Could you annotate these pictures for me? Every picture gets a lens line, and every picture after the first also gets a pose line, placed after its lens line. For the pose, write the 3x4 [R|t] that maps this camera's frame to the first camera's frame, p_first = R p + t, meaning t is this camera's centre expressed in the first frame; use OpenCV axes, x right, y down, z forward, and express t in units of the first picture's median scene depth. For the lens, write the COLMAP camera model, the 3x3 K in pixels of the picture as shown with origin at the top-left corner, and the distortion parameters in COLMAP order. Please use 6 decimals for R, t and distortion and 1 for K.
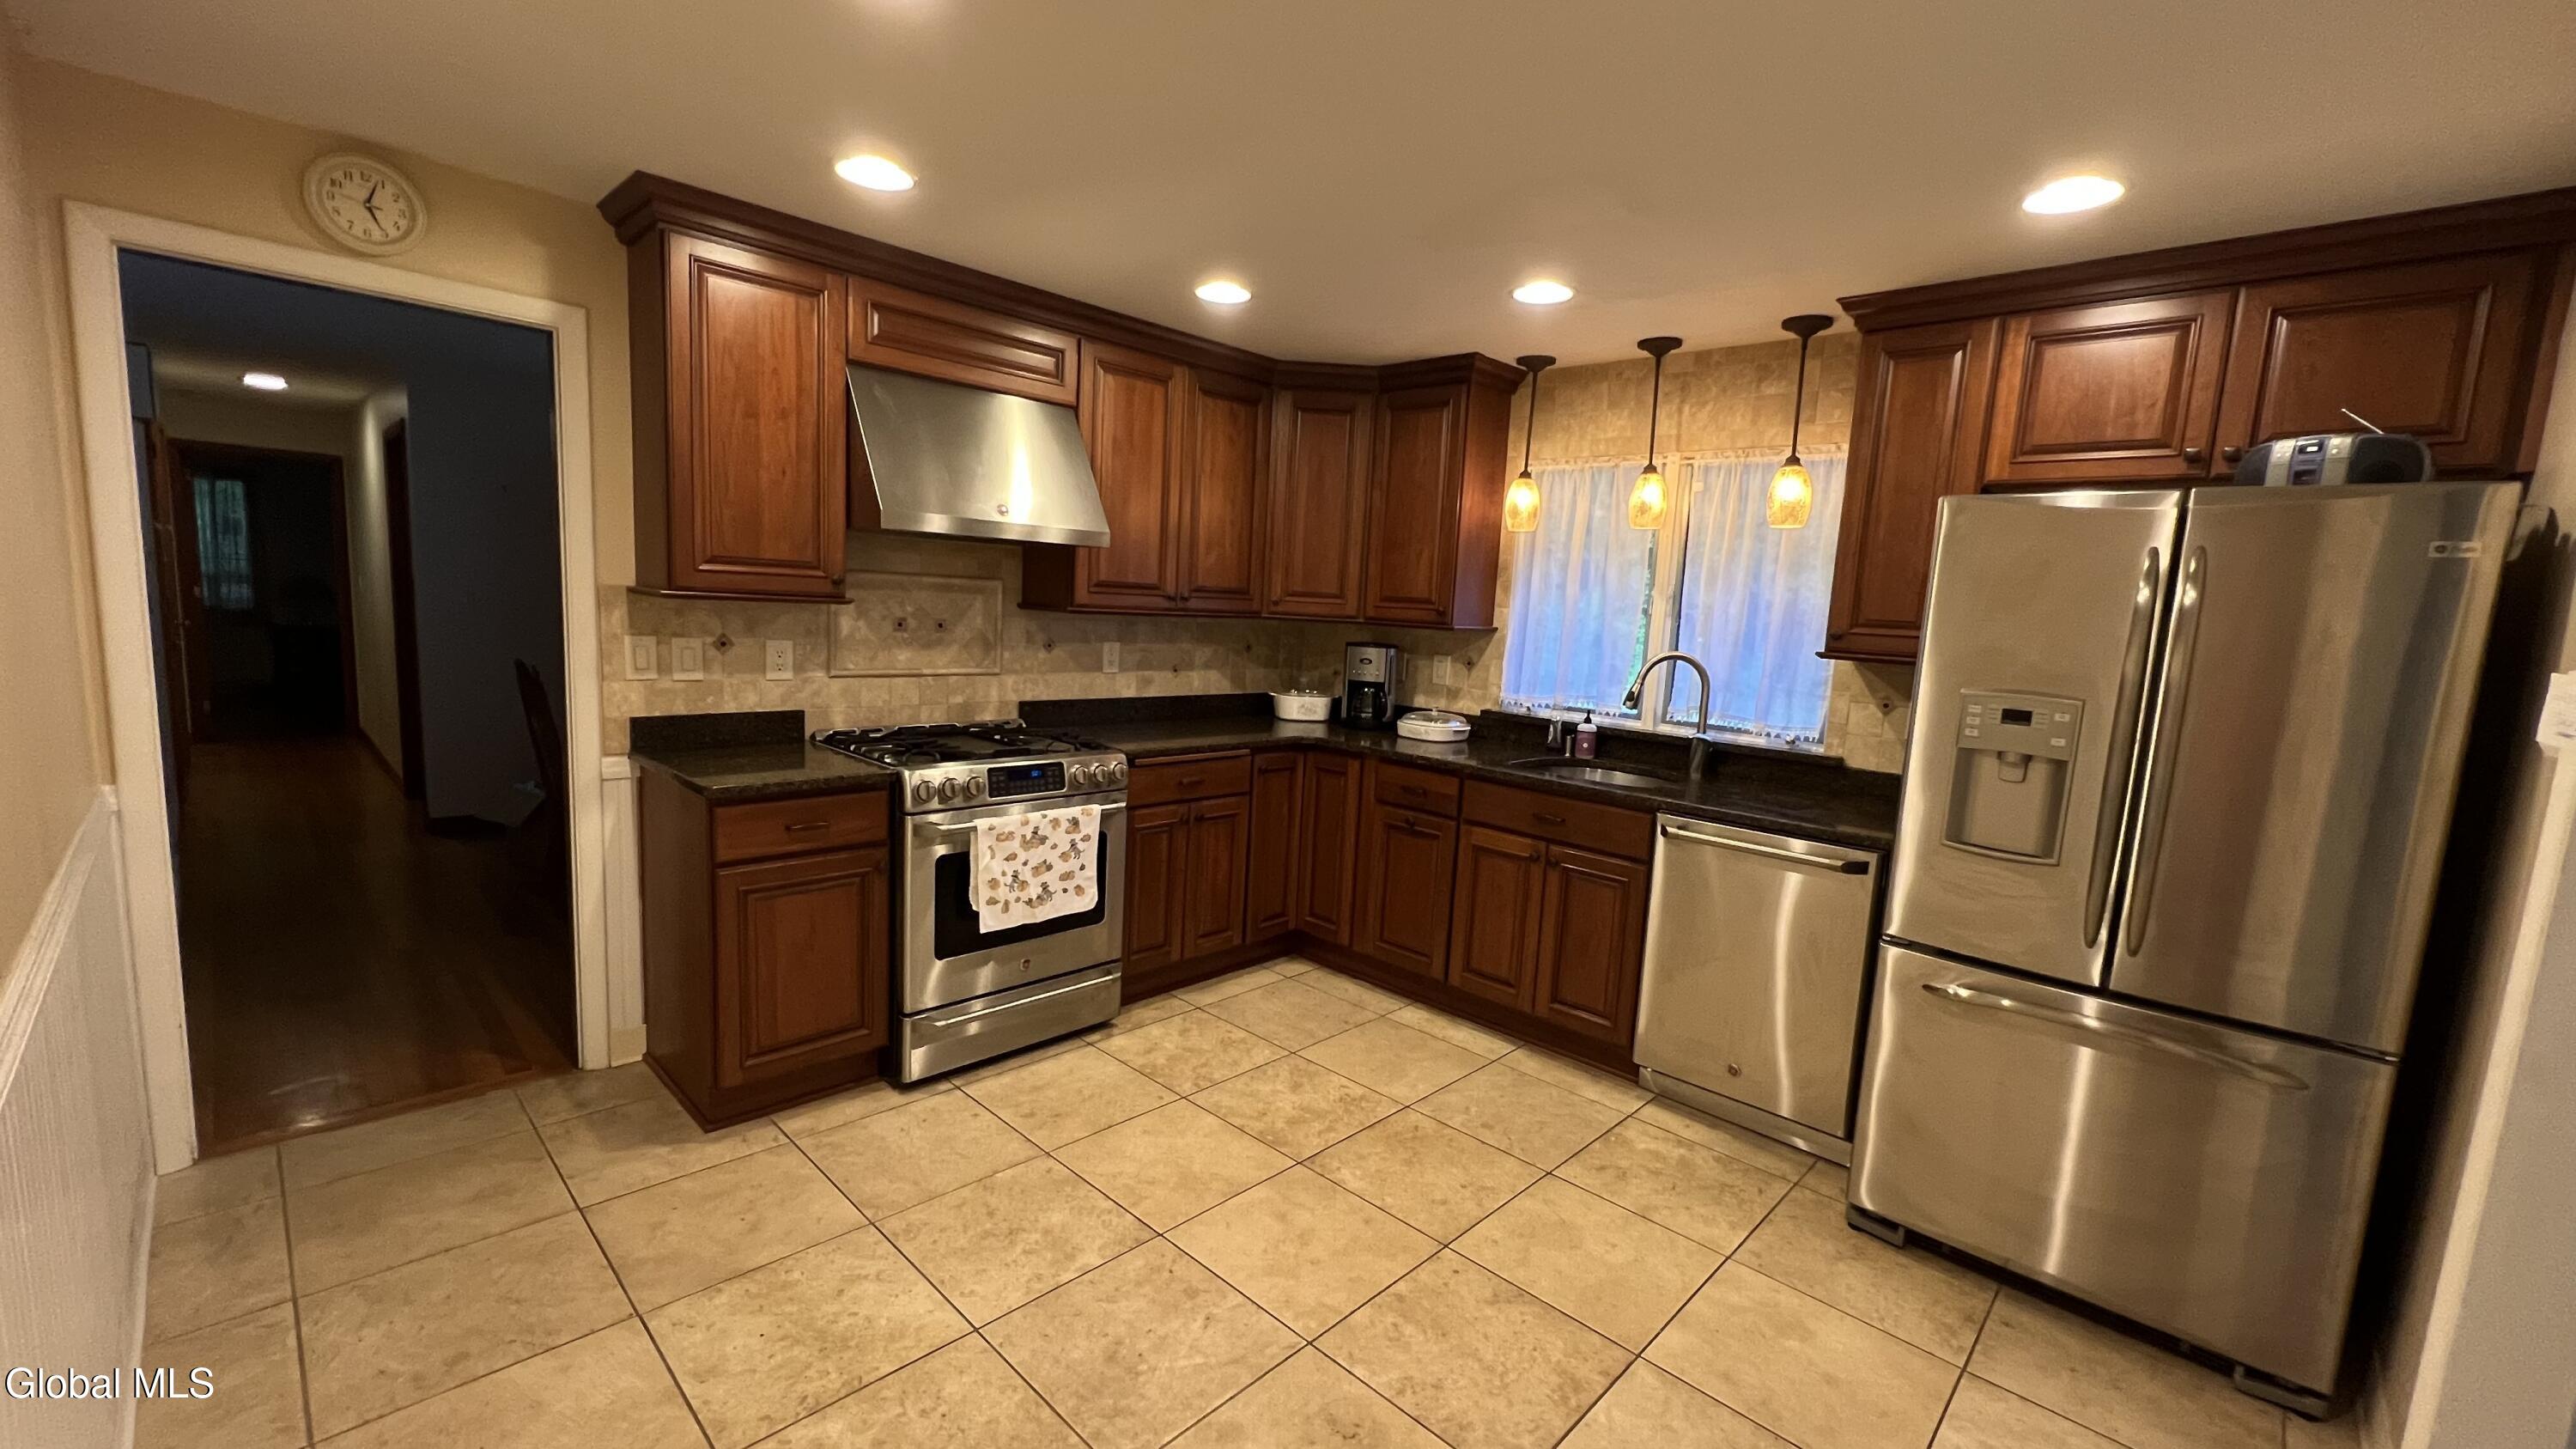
lens RADIAL K [[1032.4, 0, 1277.6], [0, 1032.4, 731.6], [0, 0, 1]] dist [-0.000518, 0.000518]
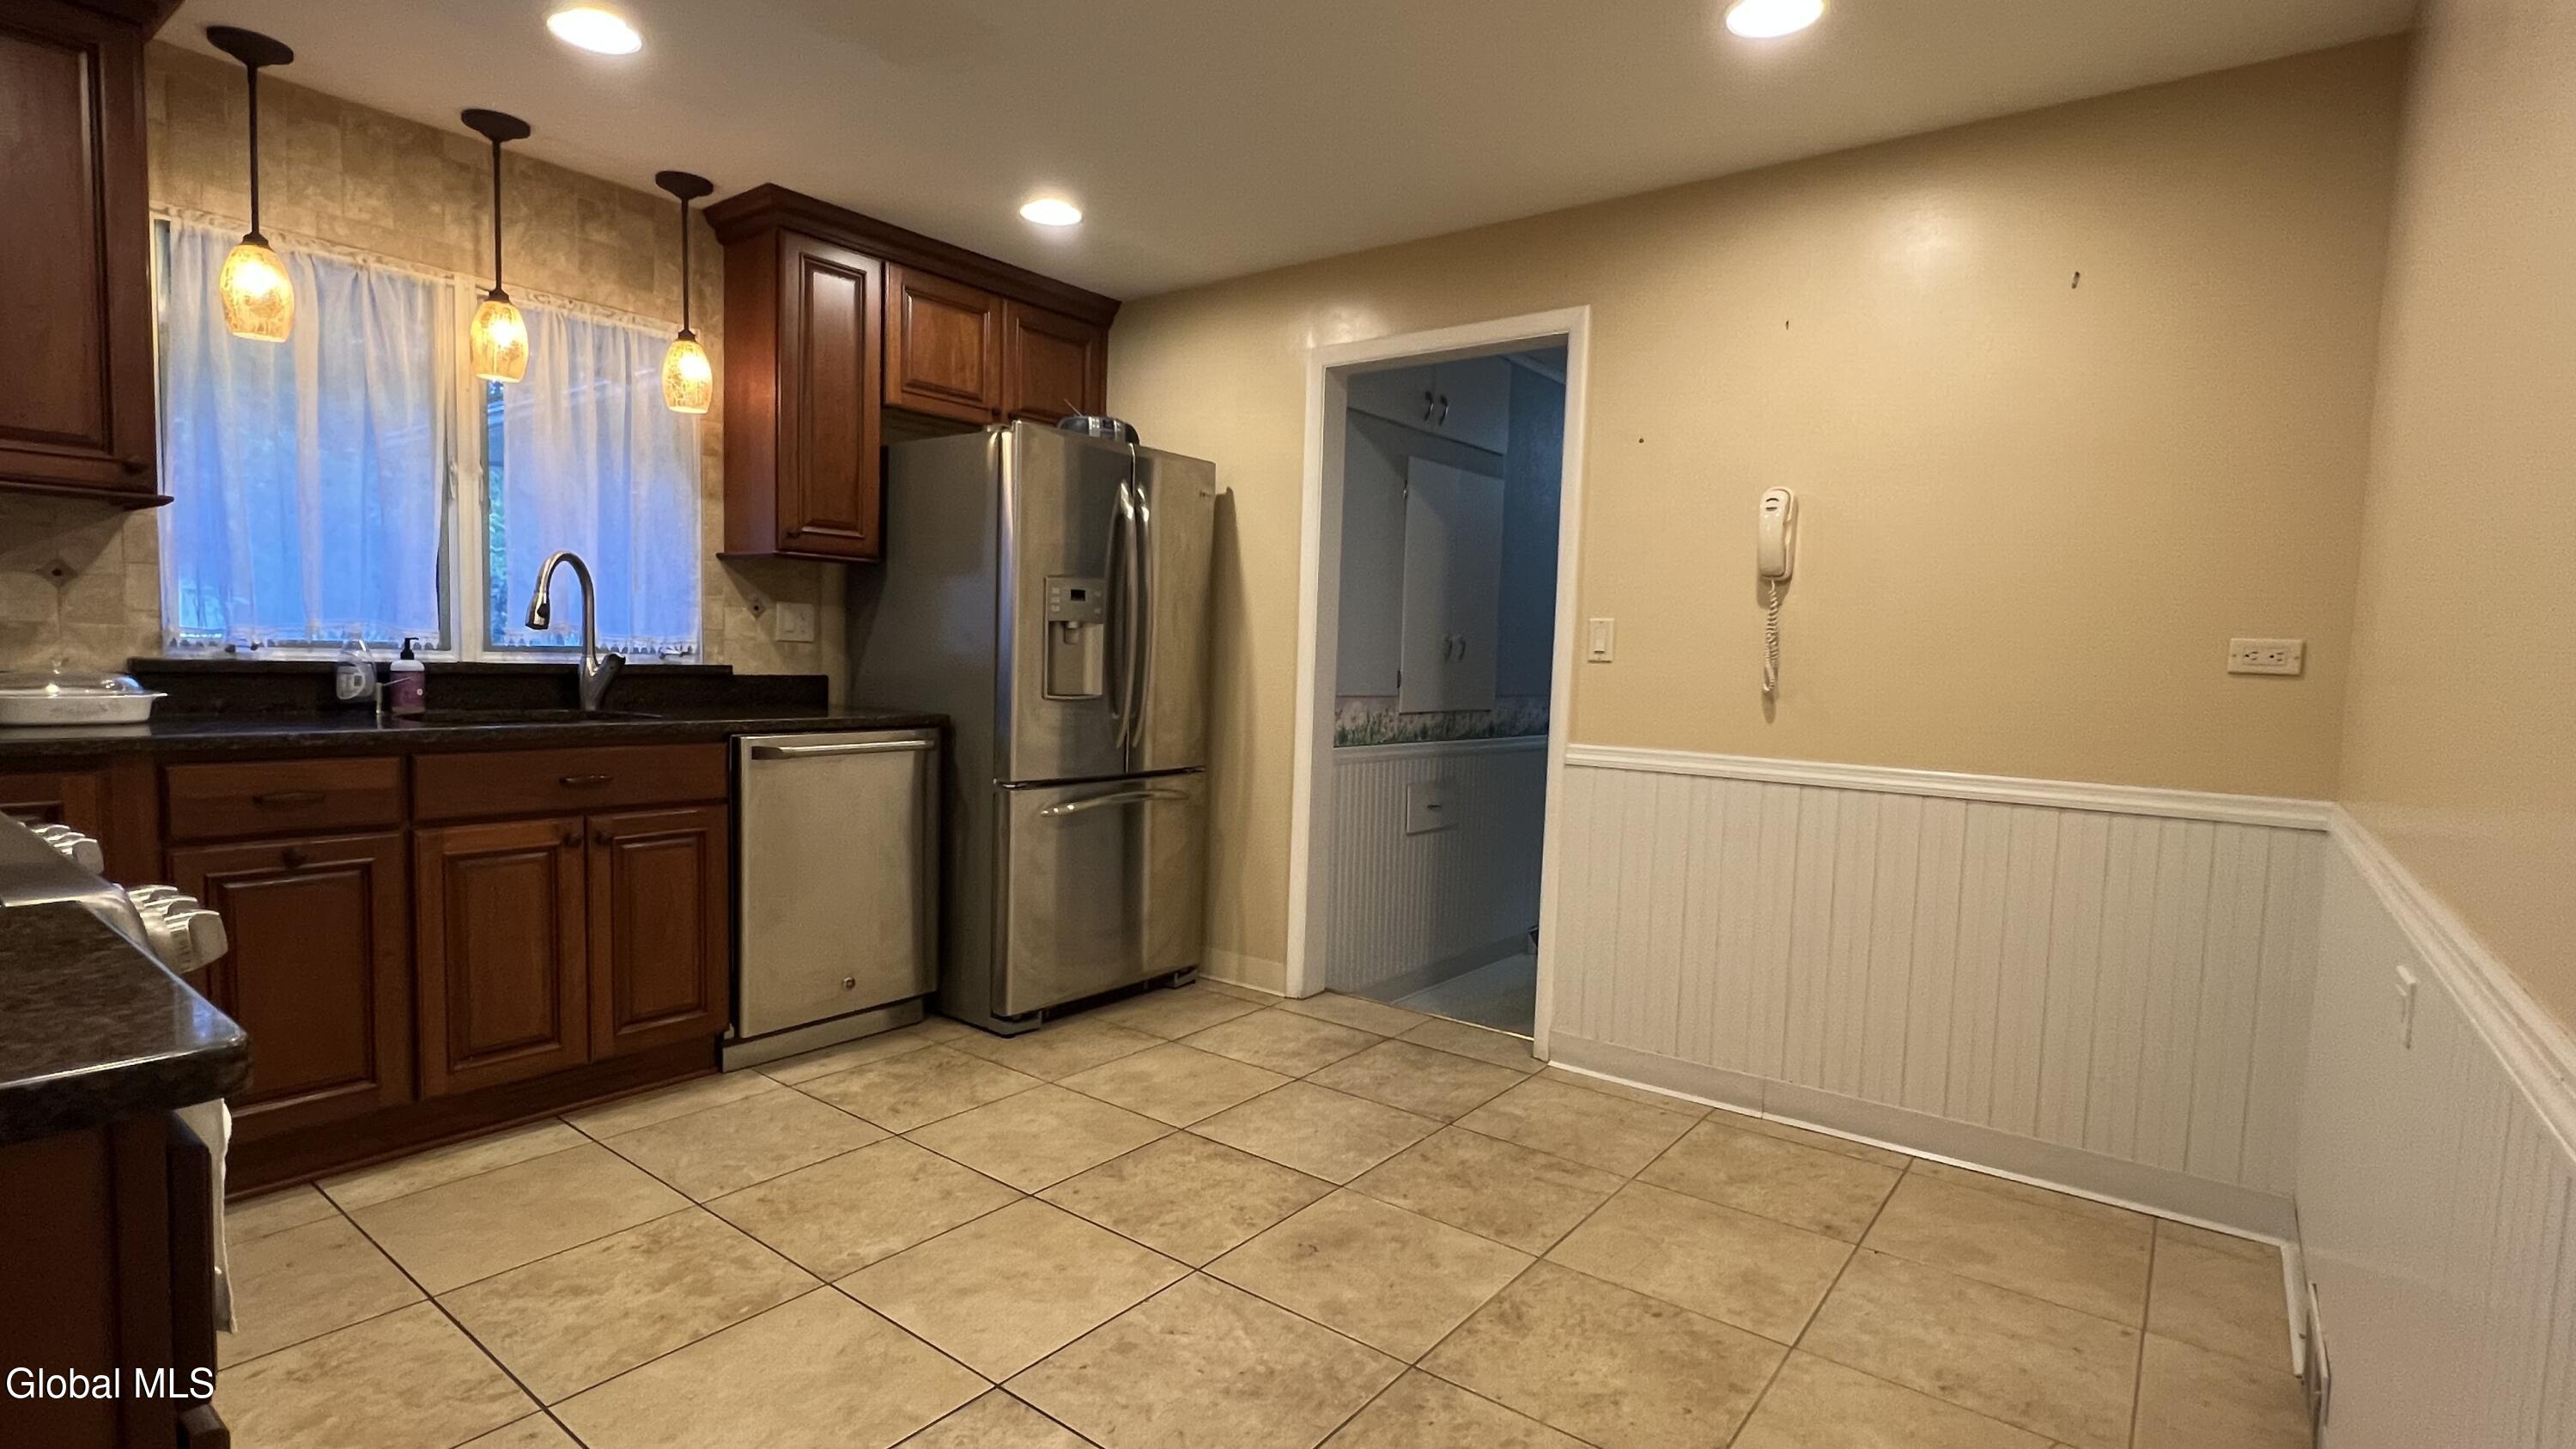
lens RADIAL K [[1220.6, 0, 1286.5], [0, 1220.6, 735.7], [0, 0, 1]] dist [0.000163, -0.000318]
pose [[-0.118521, -0.126476, 0.984864, -0.649390], [0.092009, 0.986189, 0.137719, -0.018704], [-0.988680, 0.106938, -0.105247, 0.636213]]
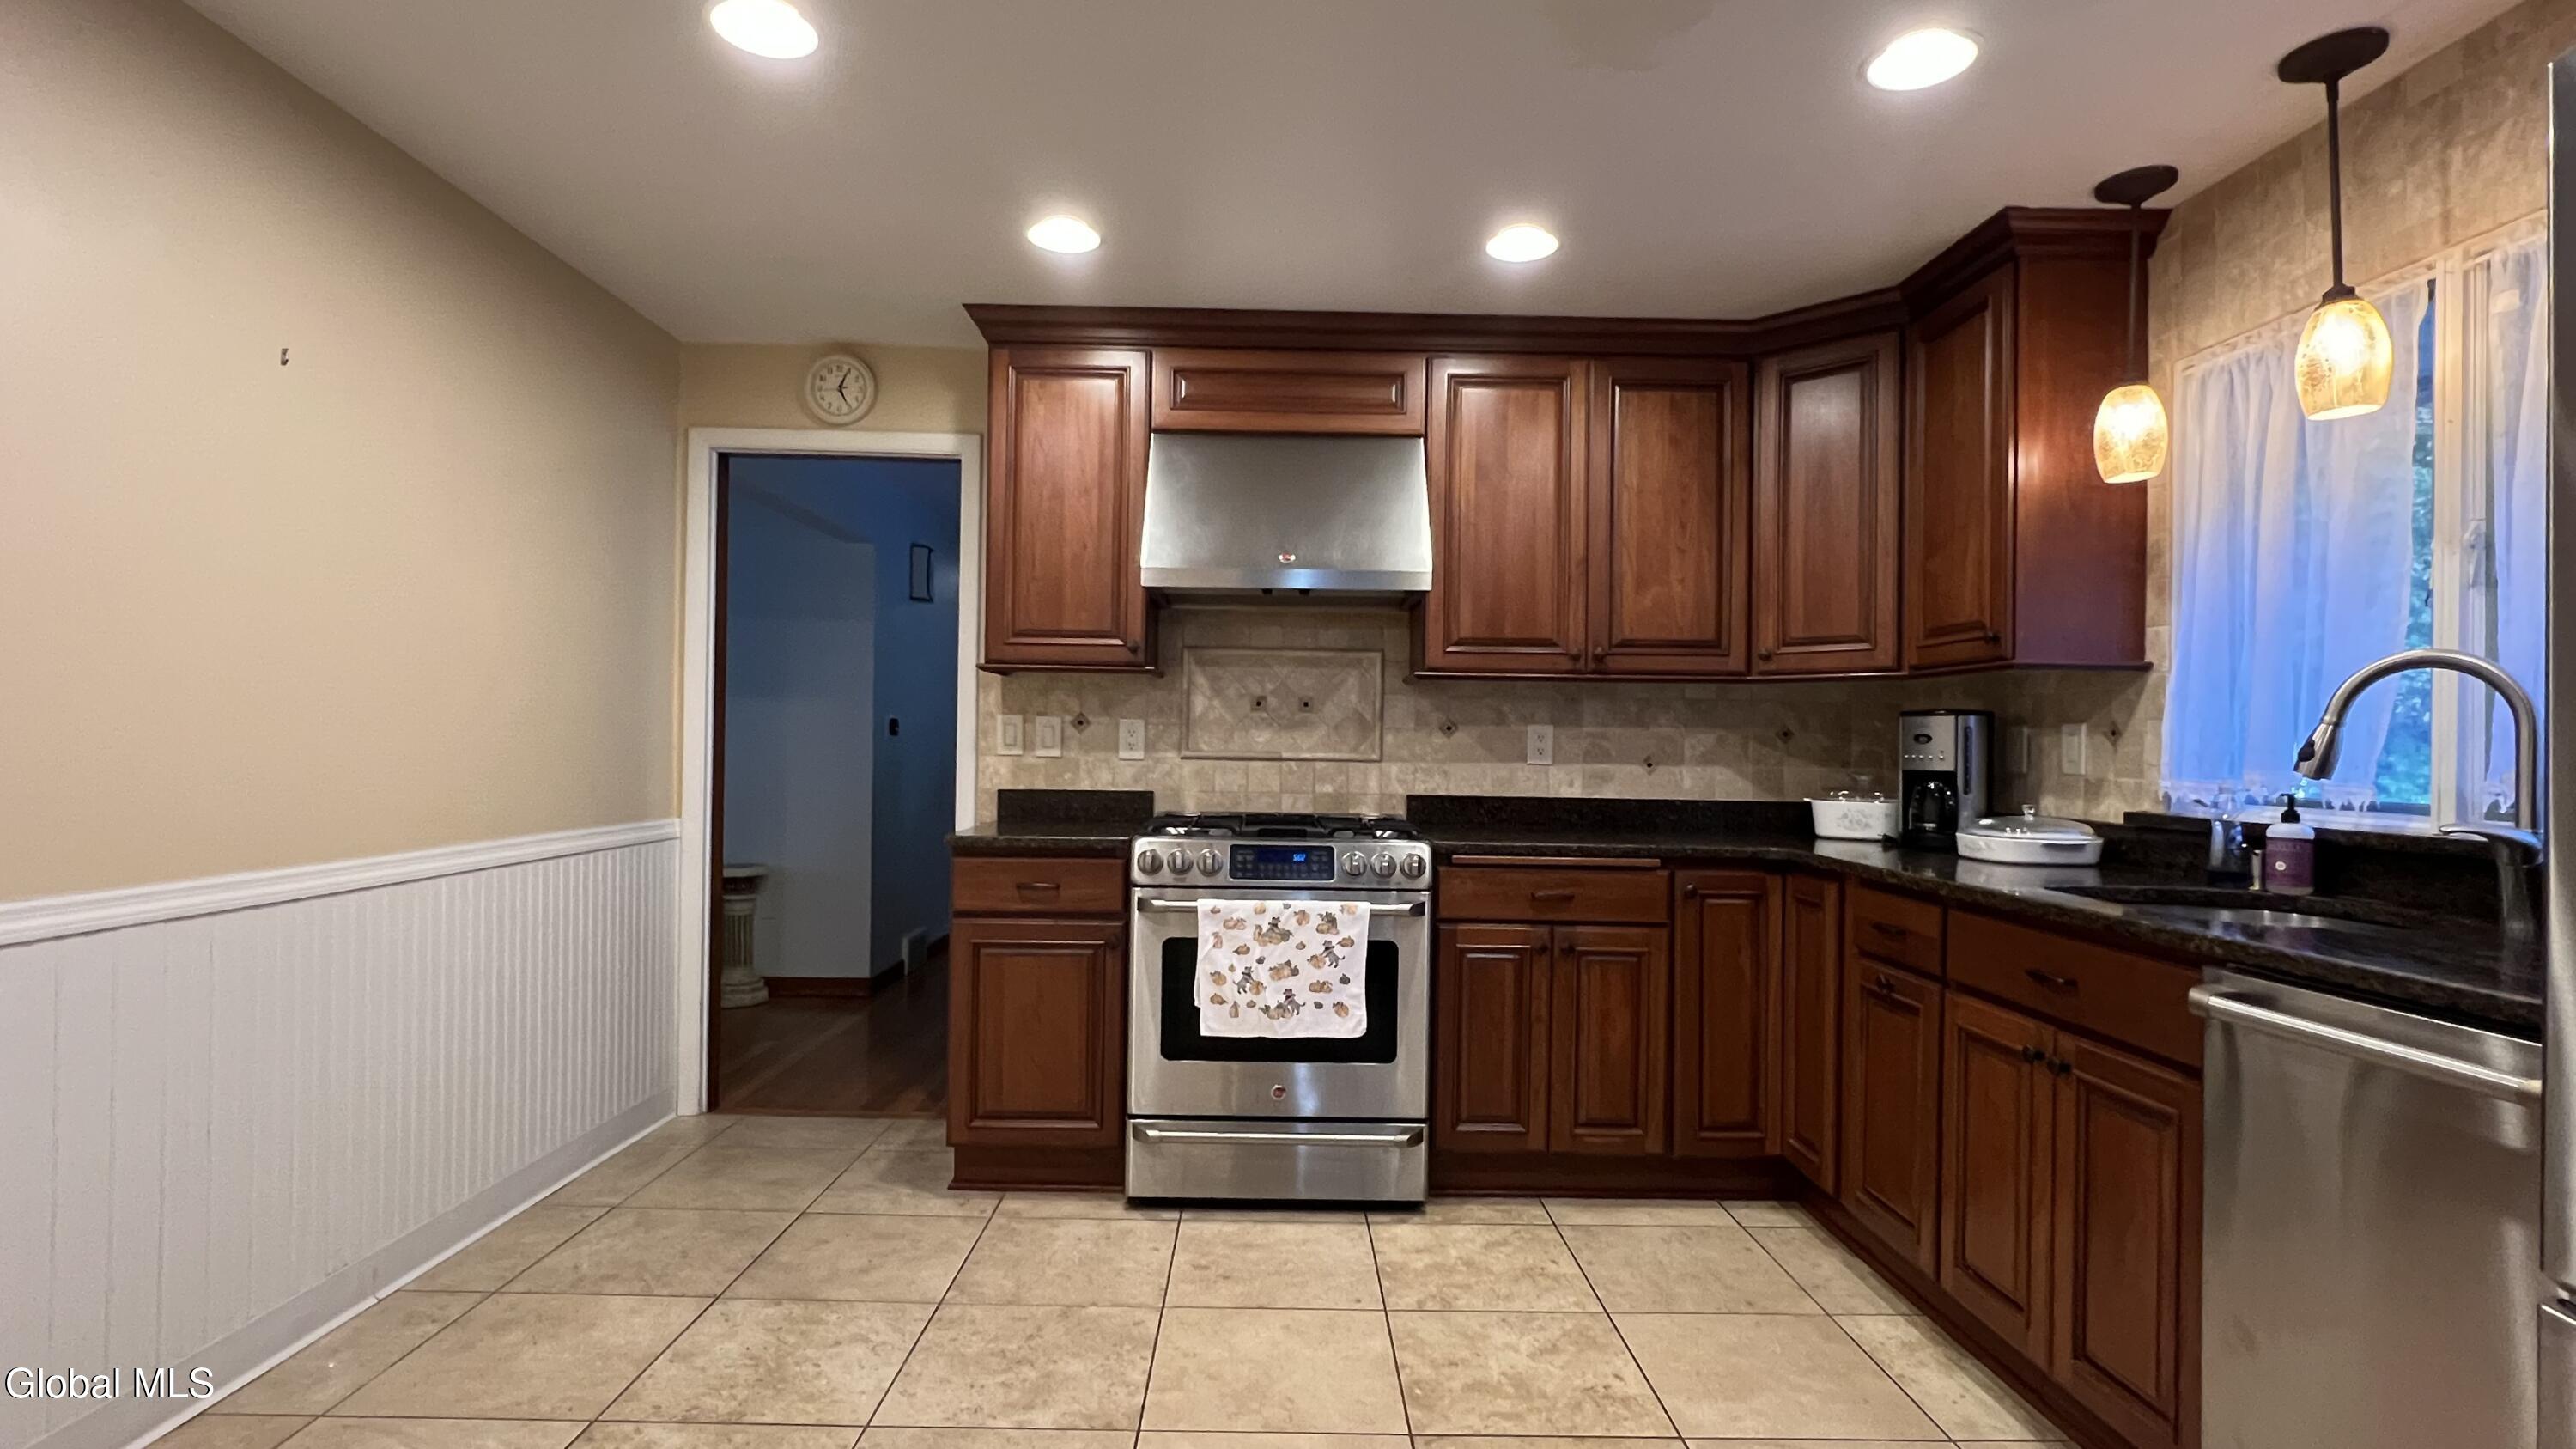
lens RADIAL K [[1220.6, 0, 1272.0], [0, 1220.6, 733.7], [0, 0, 1]] dist [0.000163, -0.000318]
pose [[0.698433, -0.049262, -0.713978, 0.454341], [-0.070805, 0.987978, -0.137430, 0.077973], [0.712164, 0.146539, 0.686548, 0.291137]]
